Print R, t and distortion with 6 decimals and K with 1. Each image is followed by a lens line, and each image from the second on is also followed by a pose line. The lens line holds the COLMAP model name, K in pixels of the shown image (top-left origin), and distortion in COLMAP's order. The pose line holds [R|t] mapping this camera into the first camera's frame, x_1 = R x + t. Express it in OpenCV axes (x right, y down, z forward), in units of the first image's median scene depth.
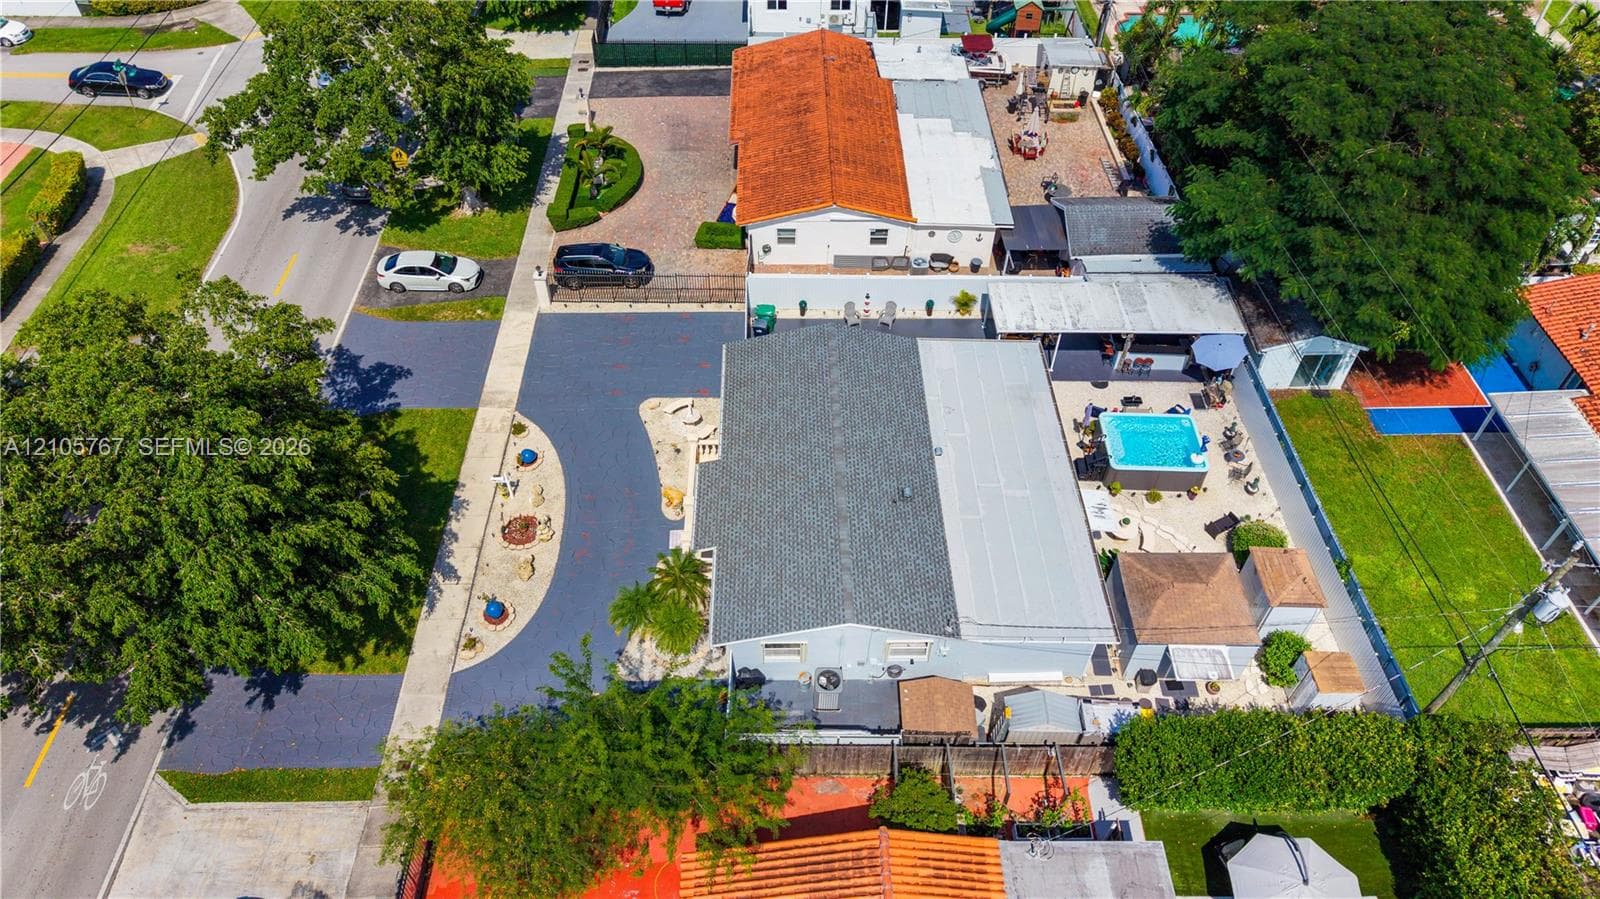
lens RADIAL K [[1071.7, 0, 804.6], [0, 1071.7, 447.9], [0, 0, 1]] dist [-0.006122, -0.003815]
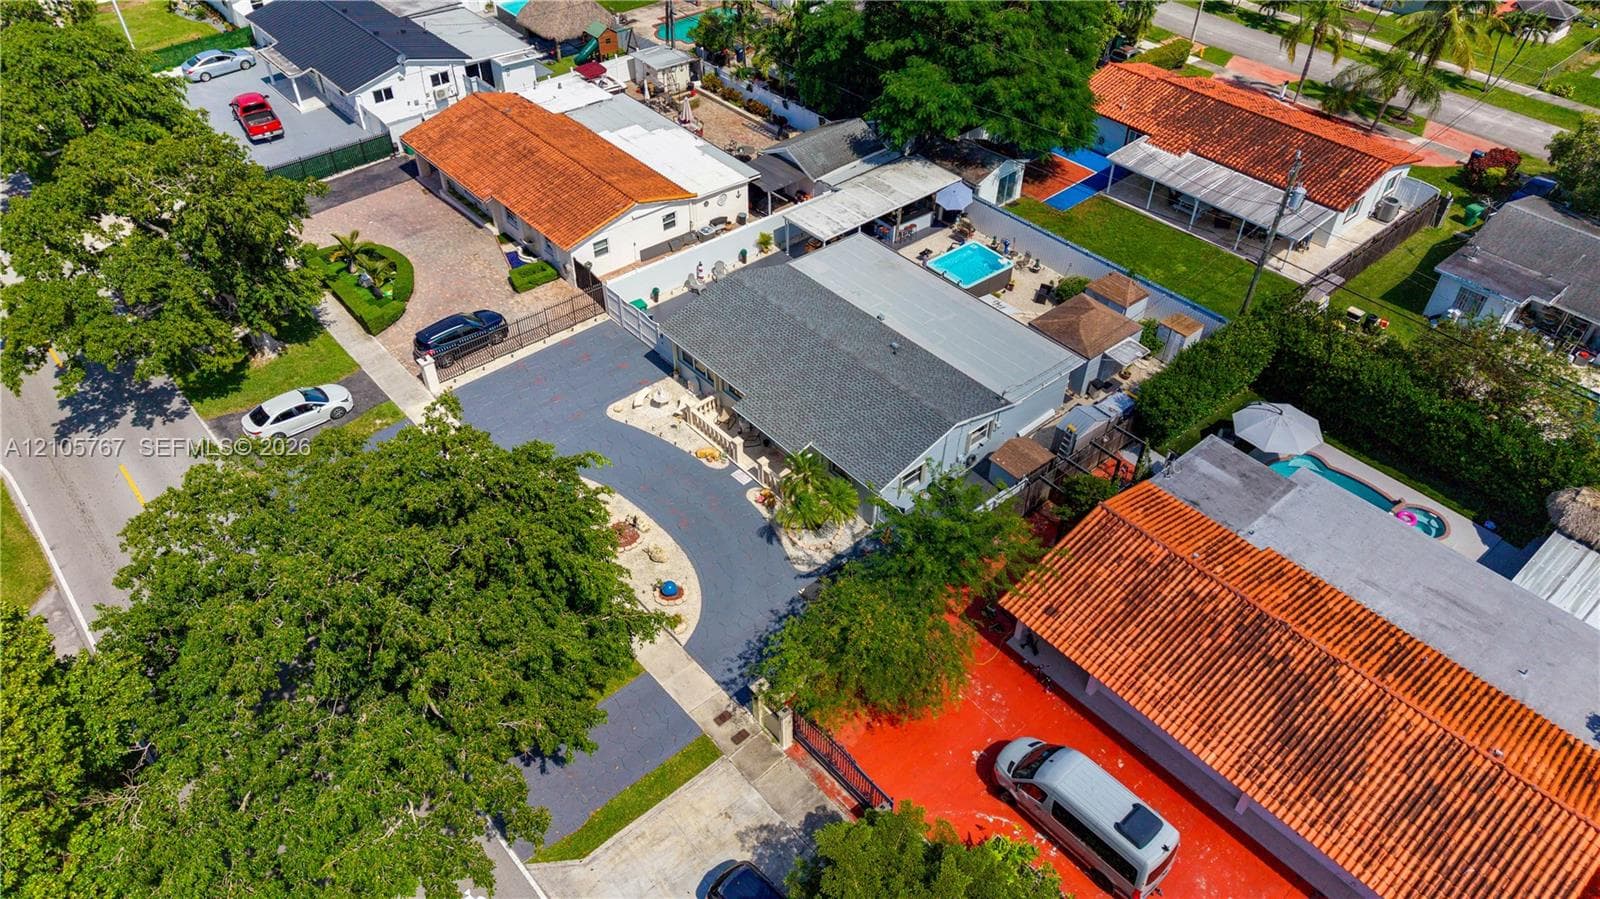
lens RADIAL K [[1071.7, 0, 804.6], [0, 1071.7, 447.9], [0, 0, 1]] dist [-0.006122, -0.003815]
pose [[0.763225, -0.434490, 0.478232, -0.519005], [0.466339, 0.882720, 0.057736, 0.020975], [-0.447230, 0.178953, 0.876334, -0.034028]]
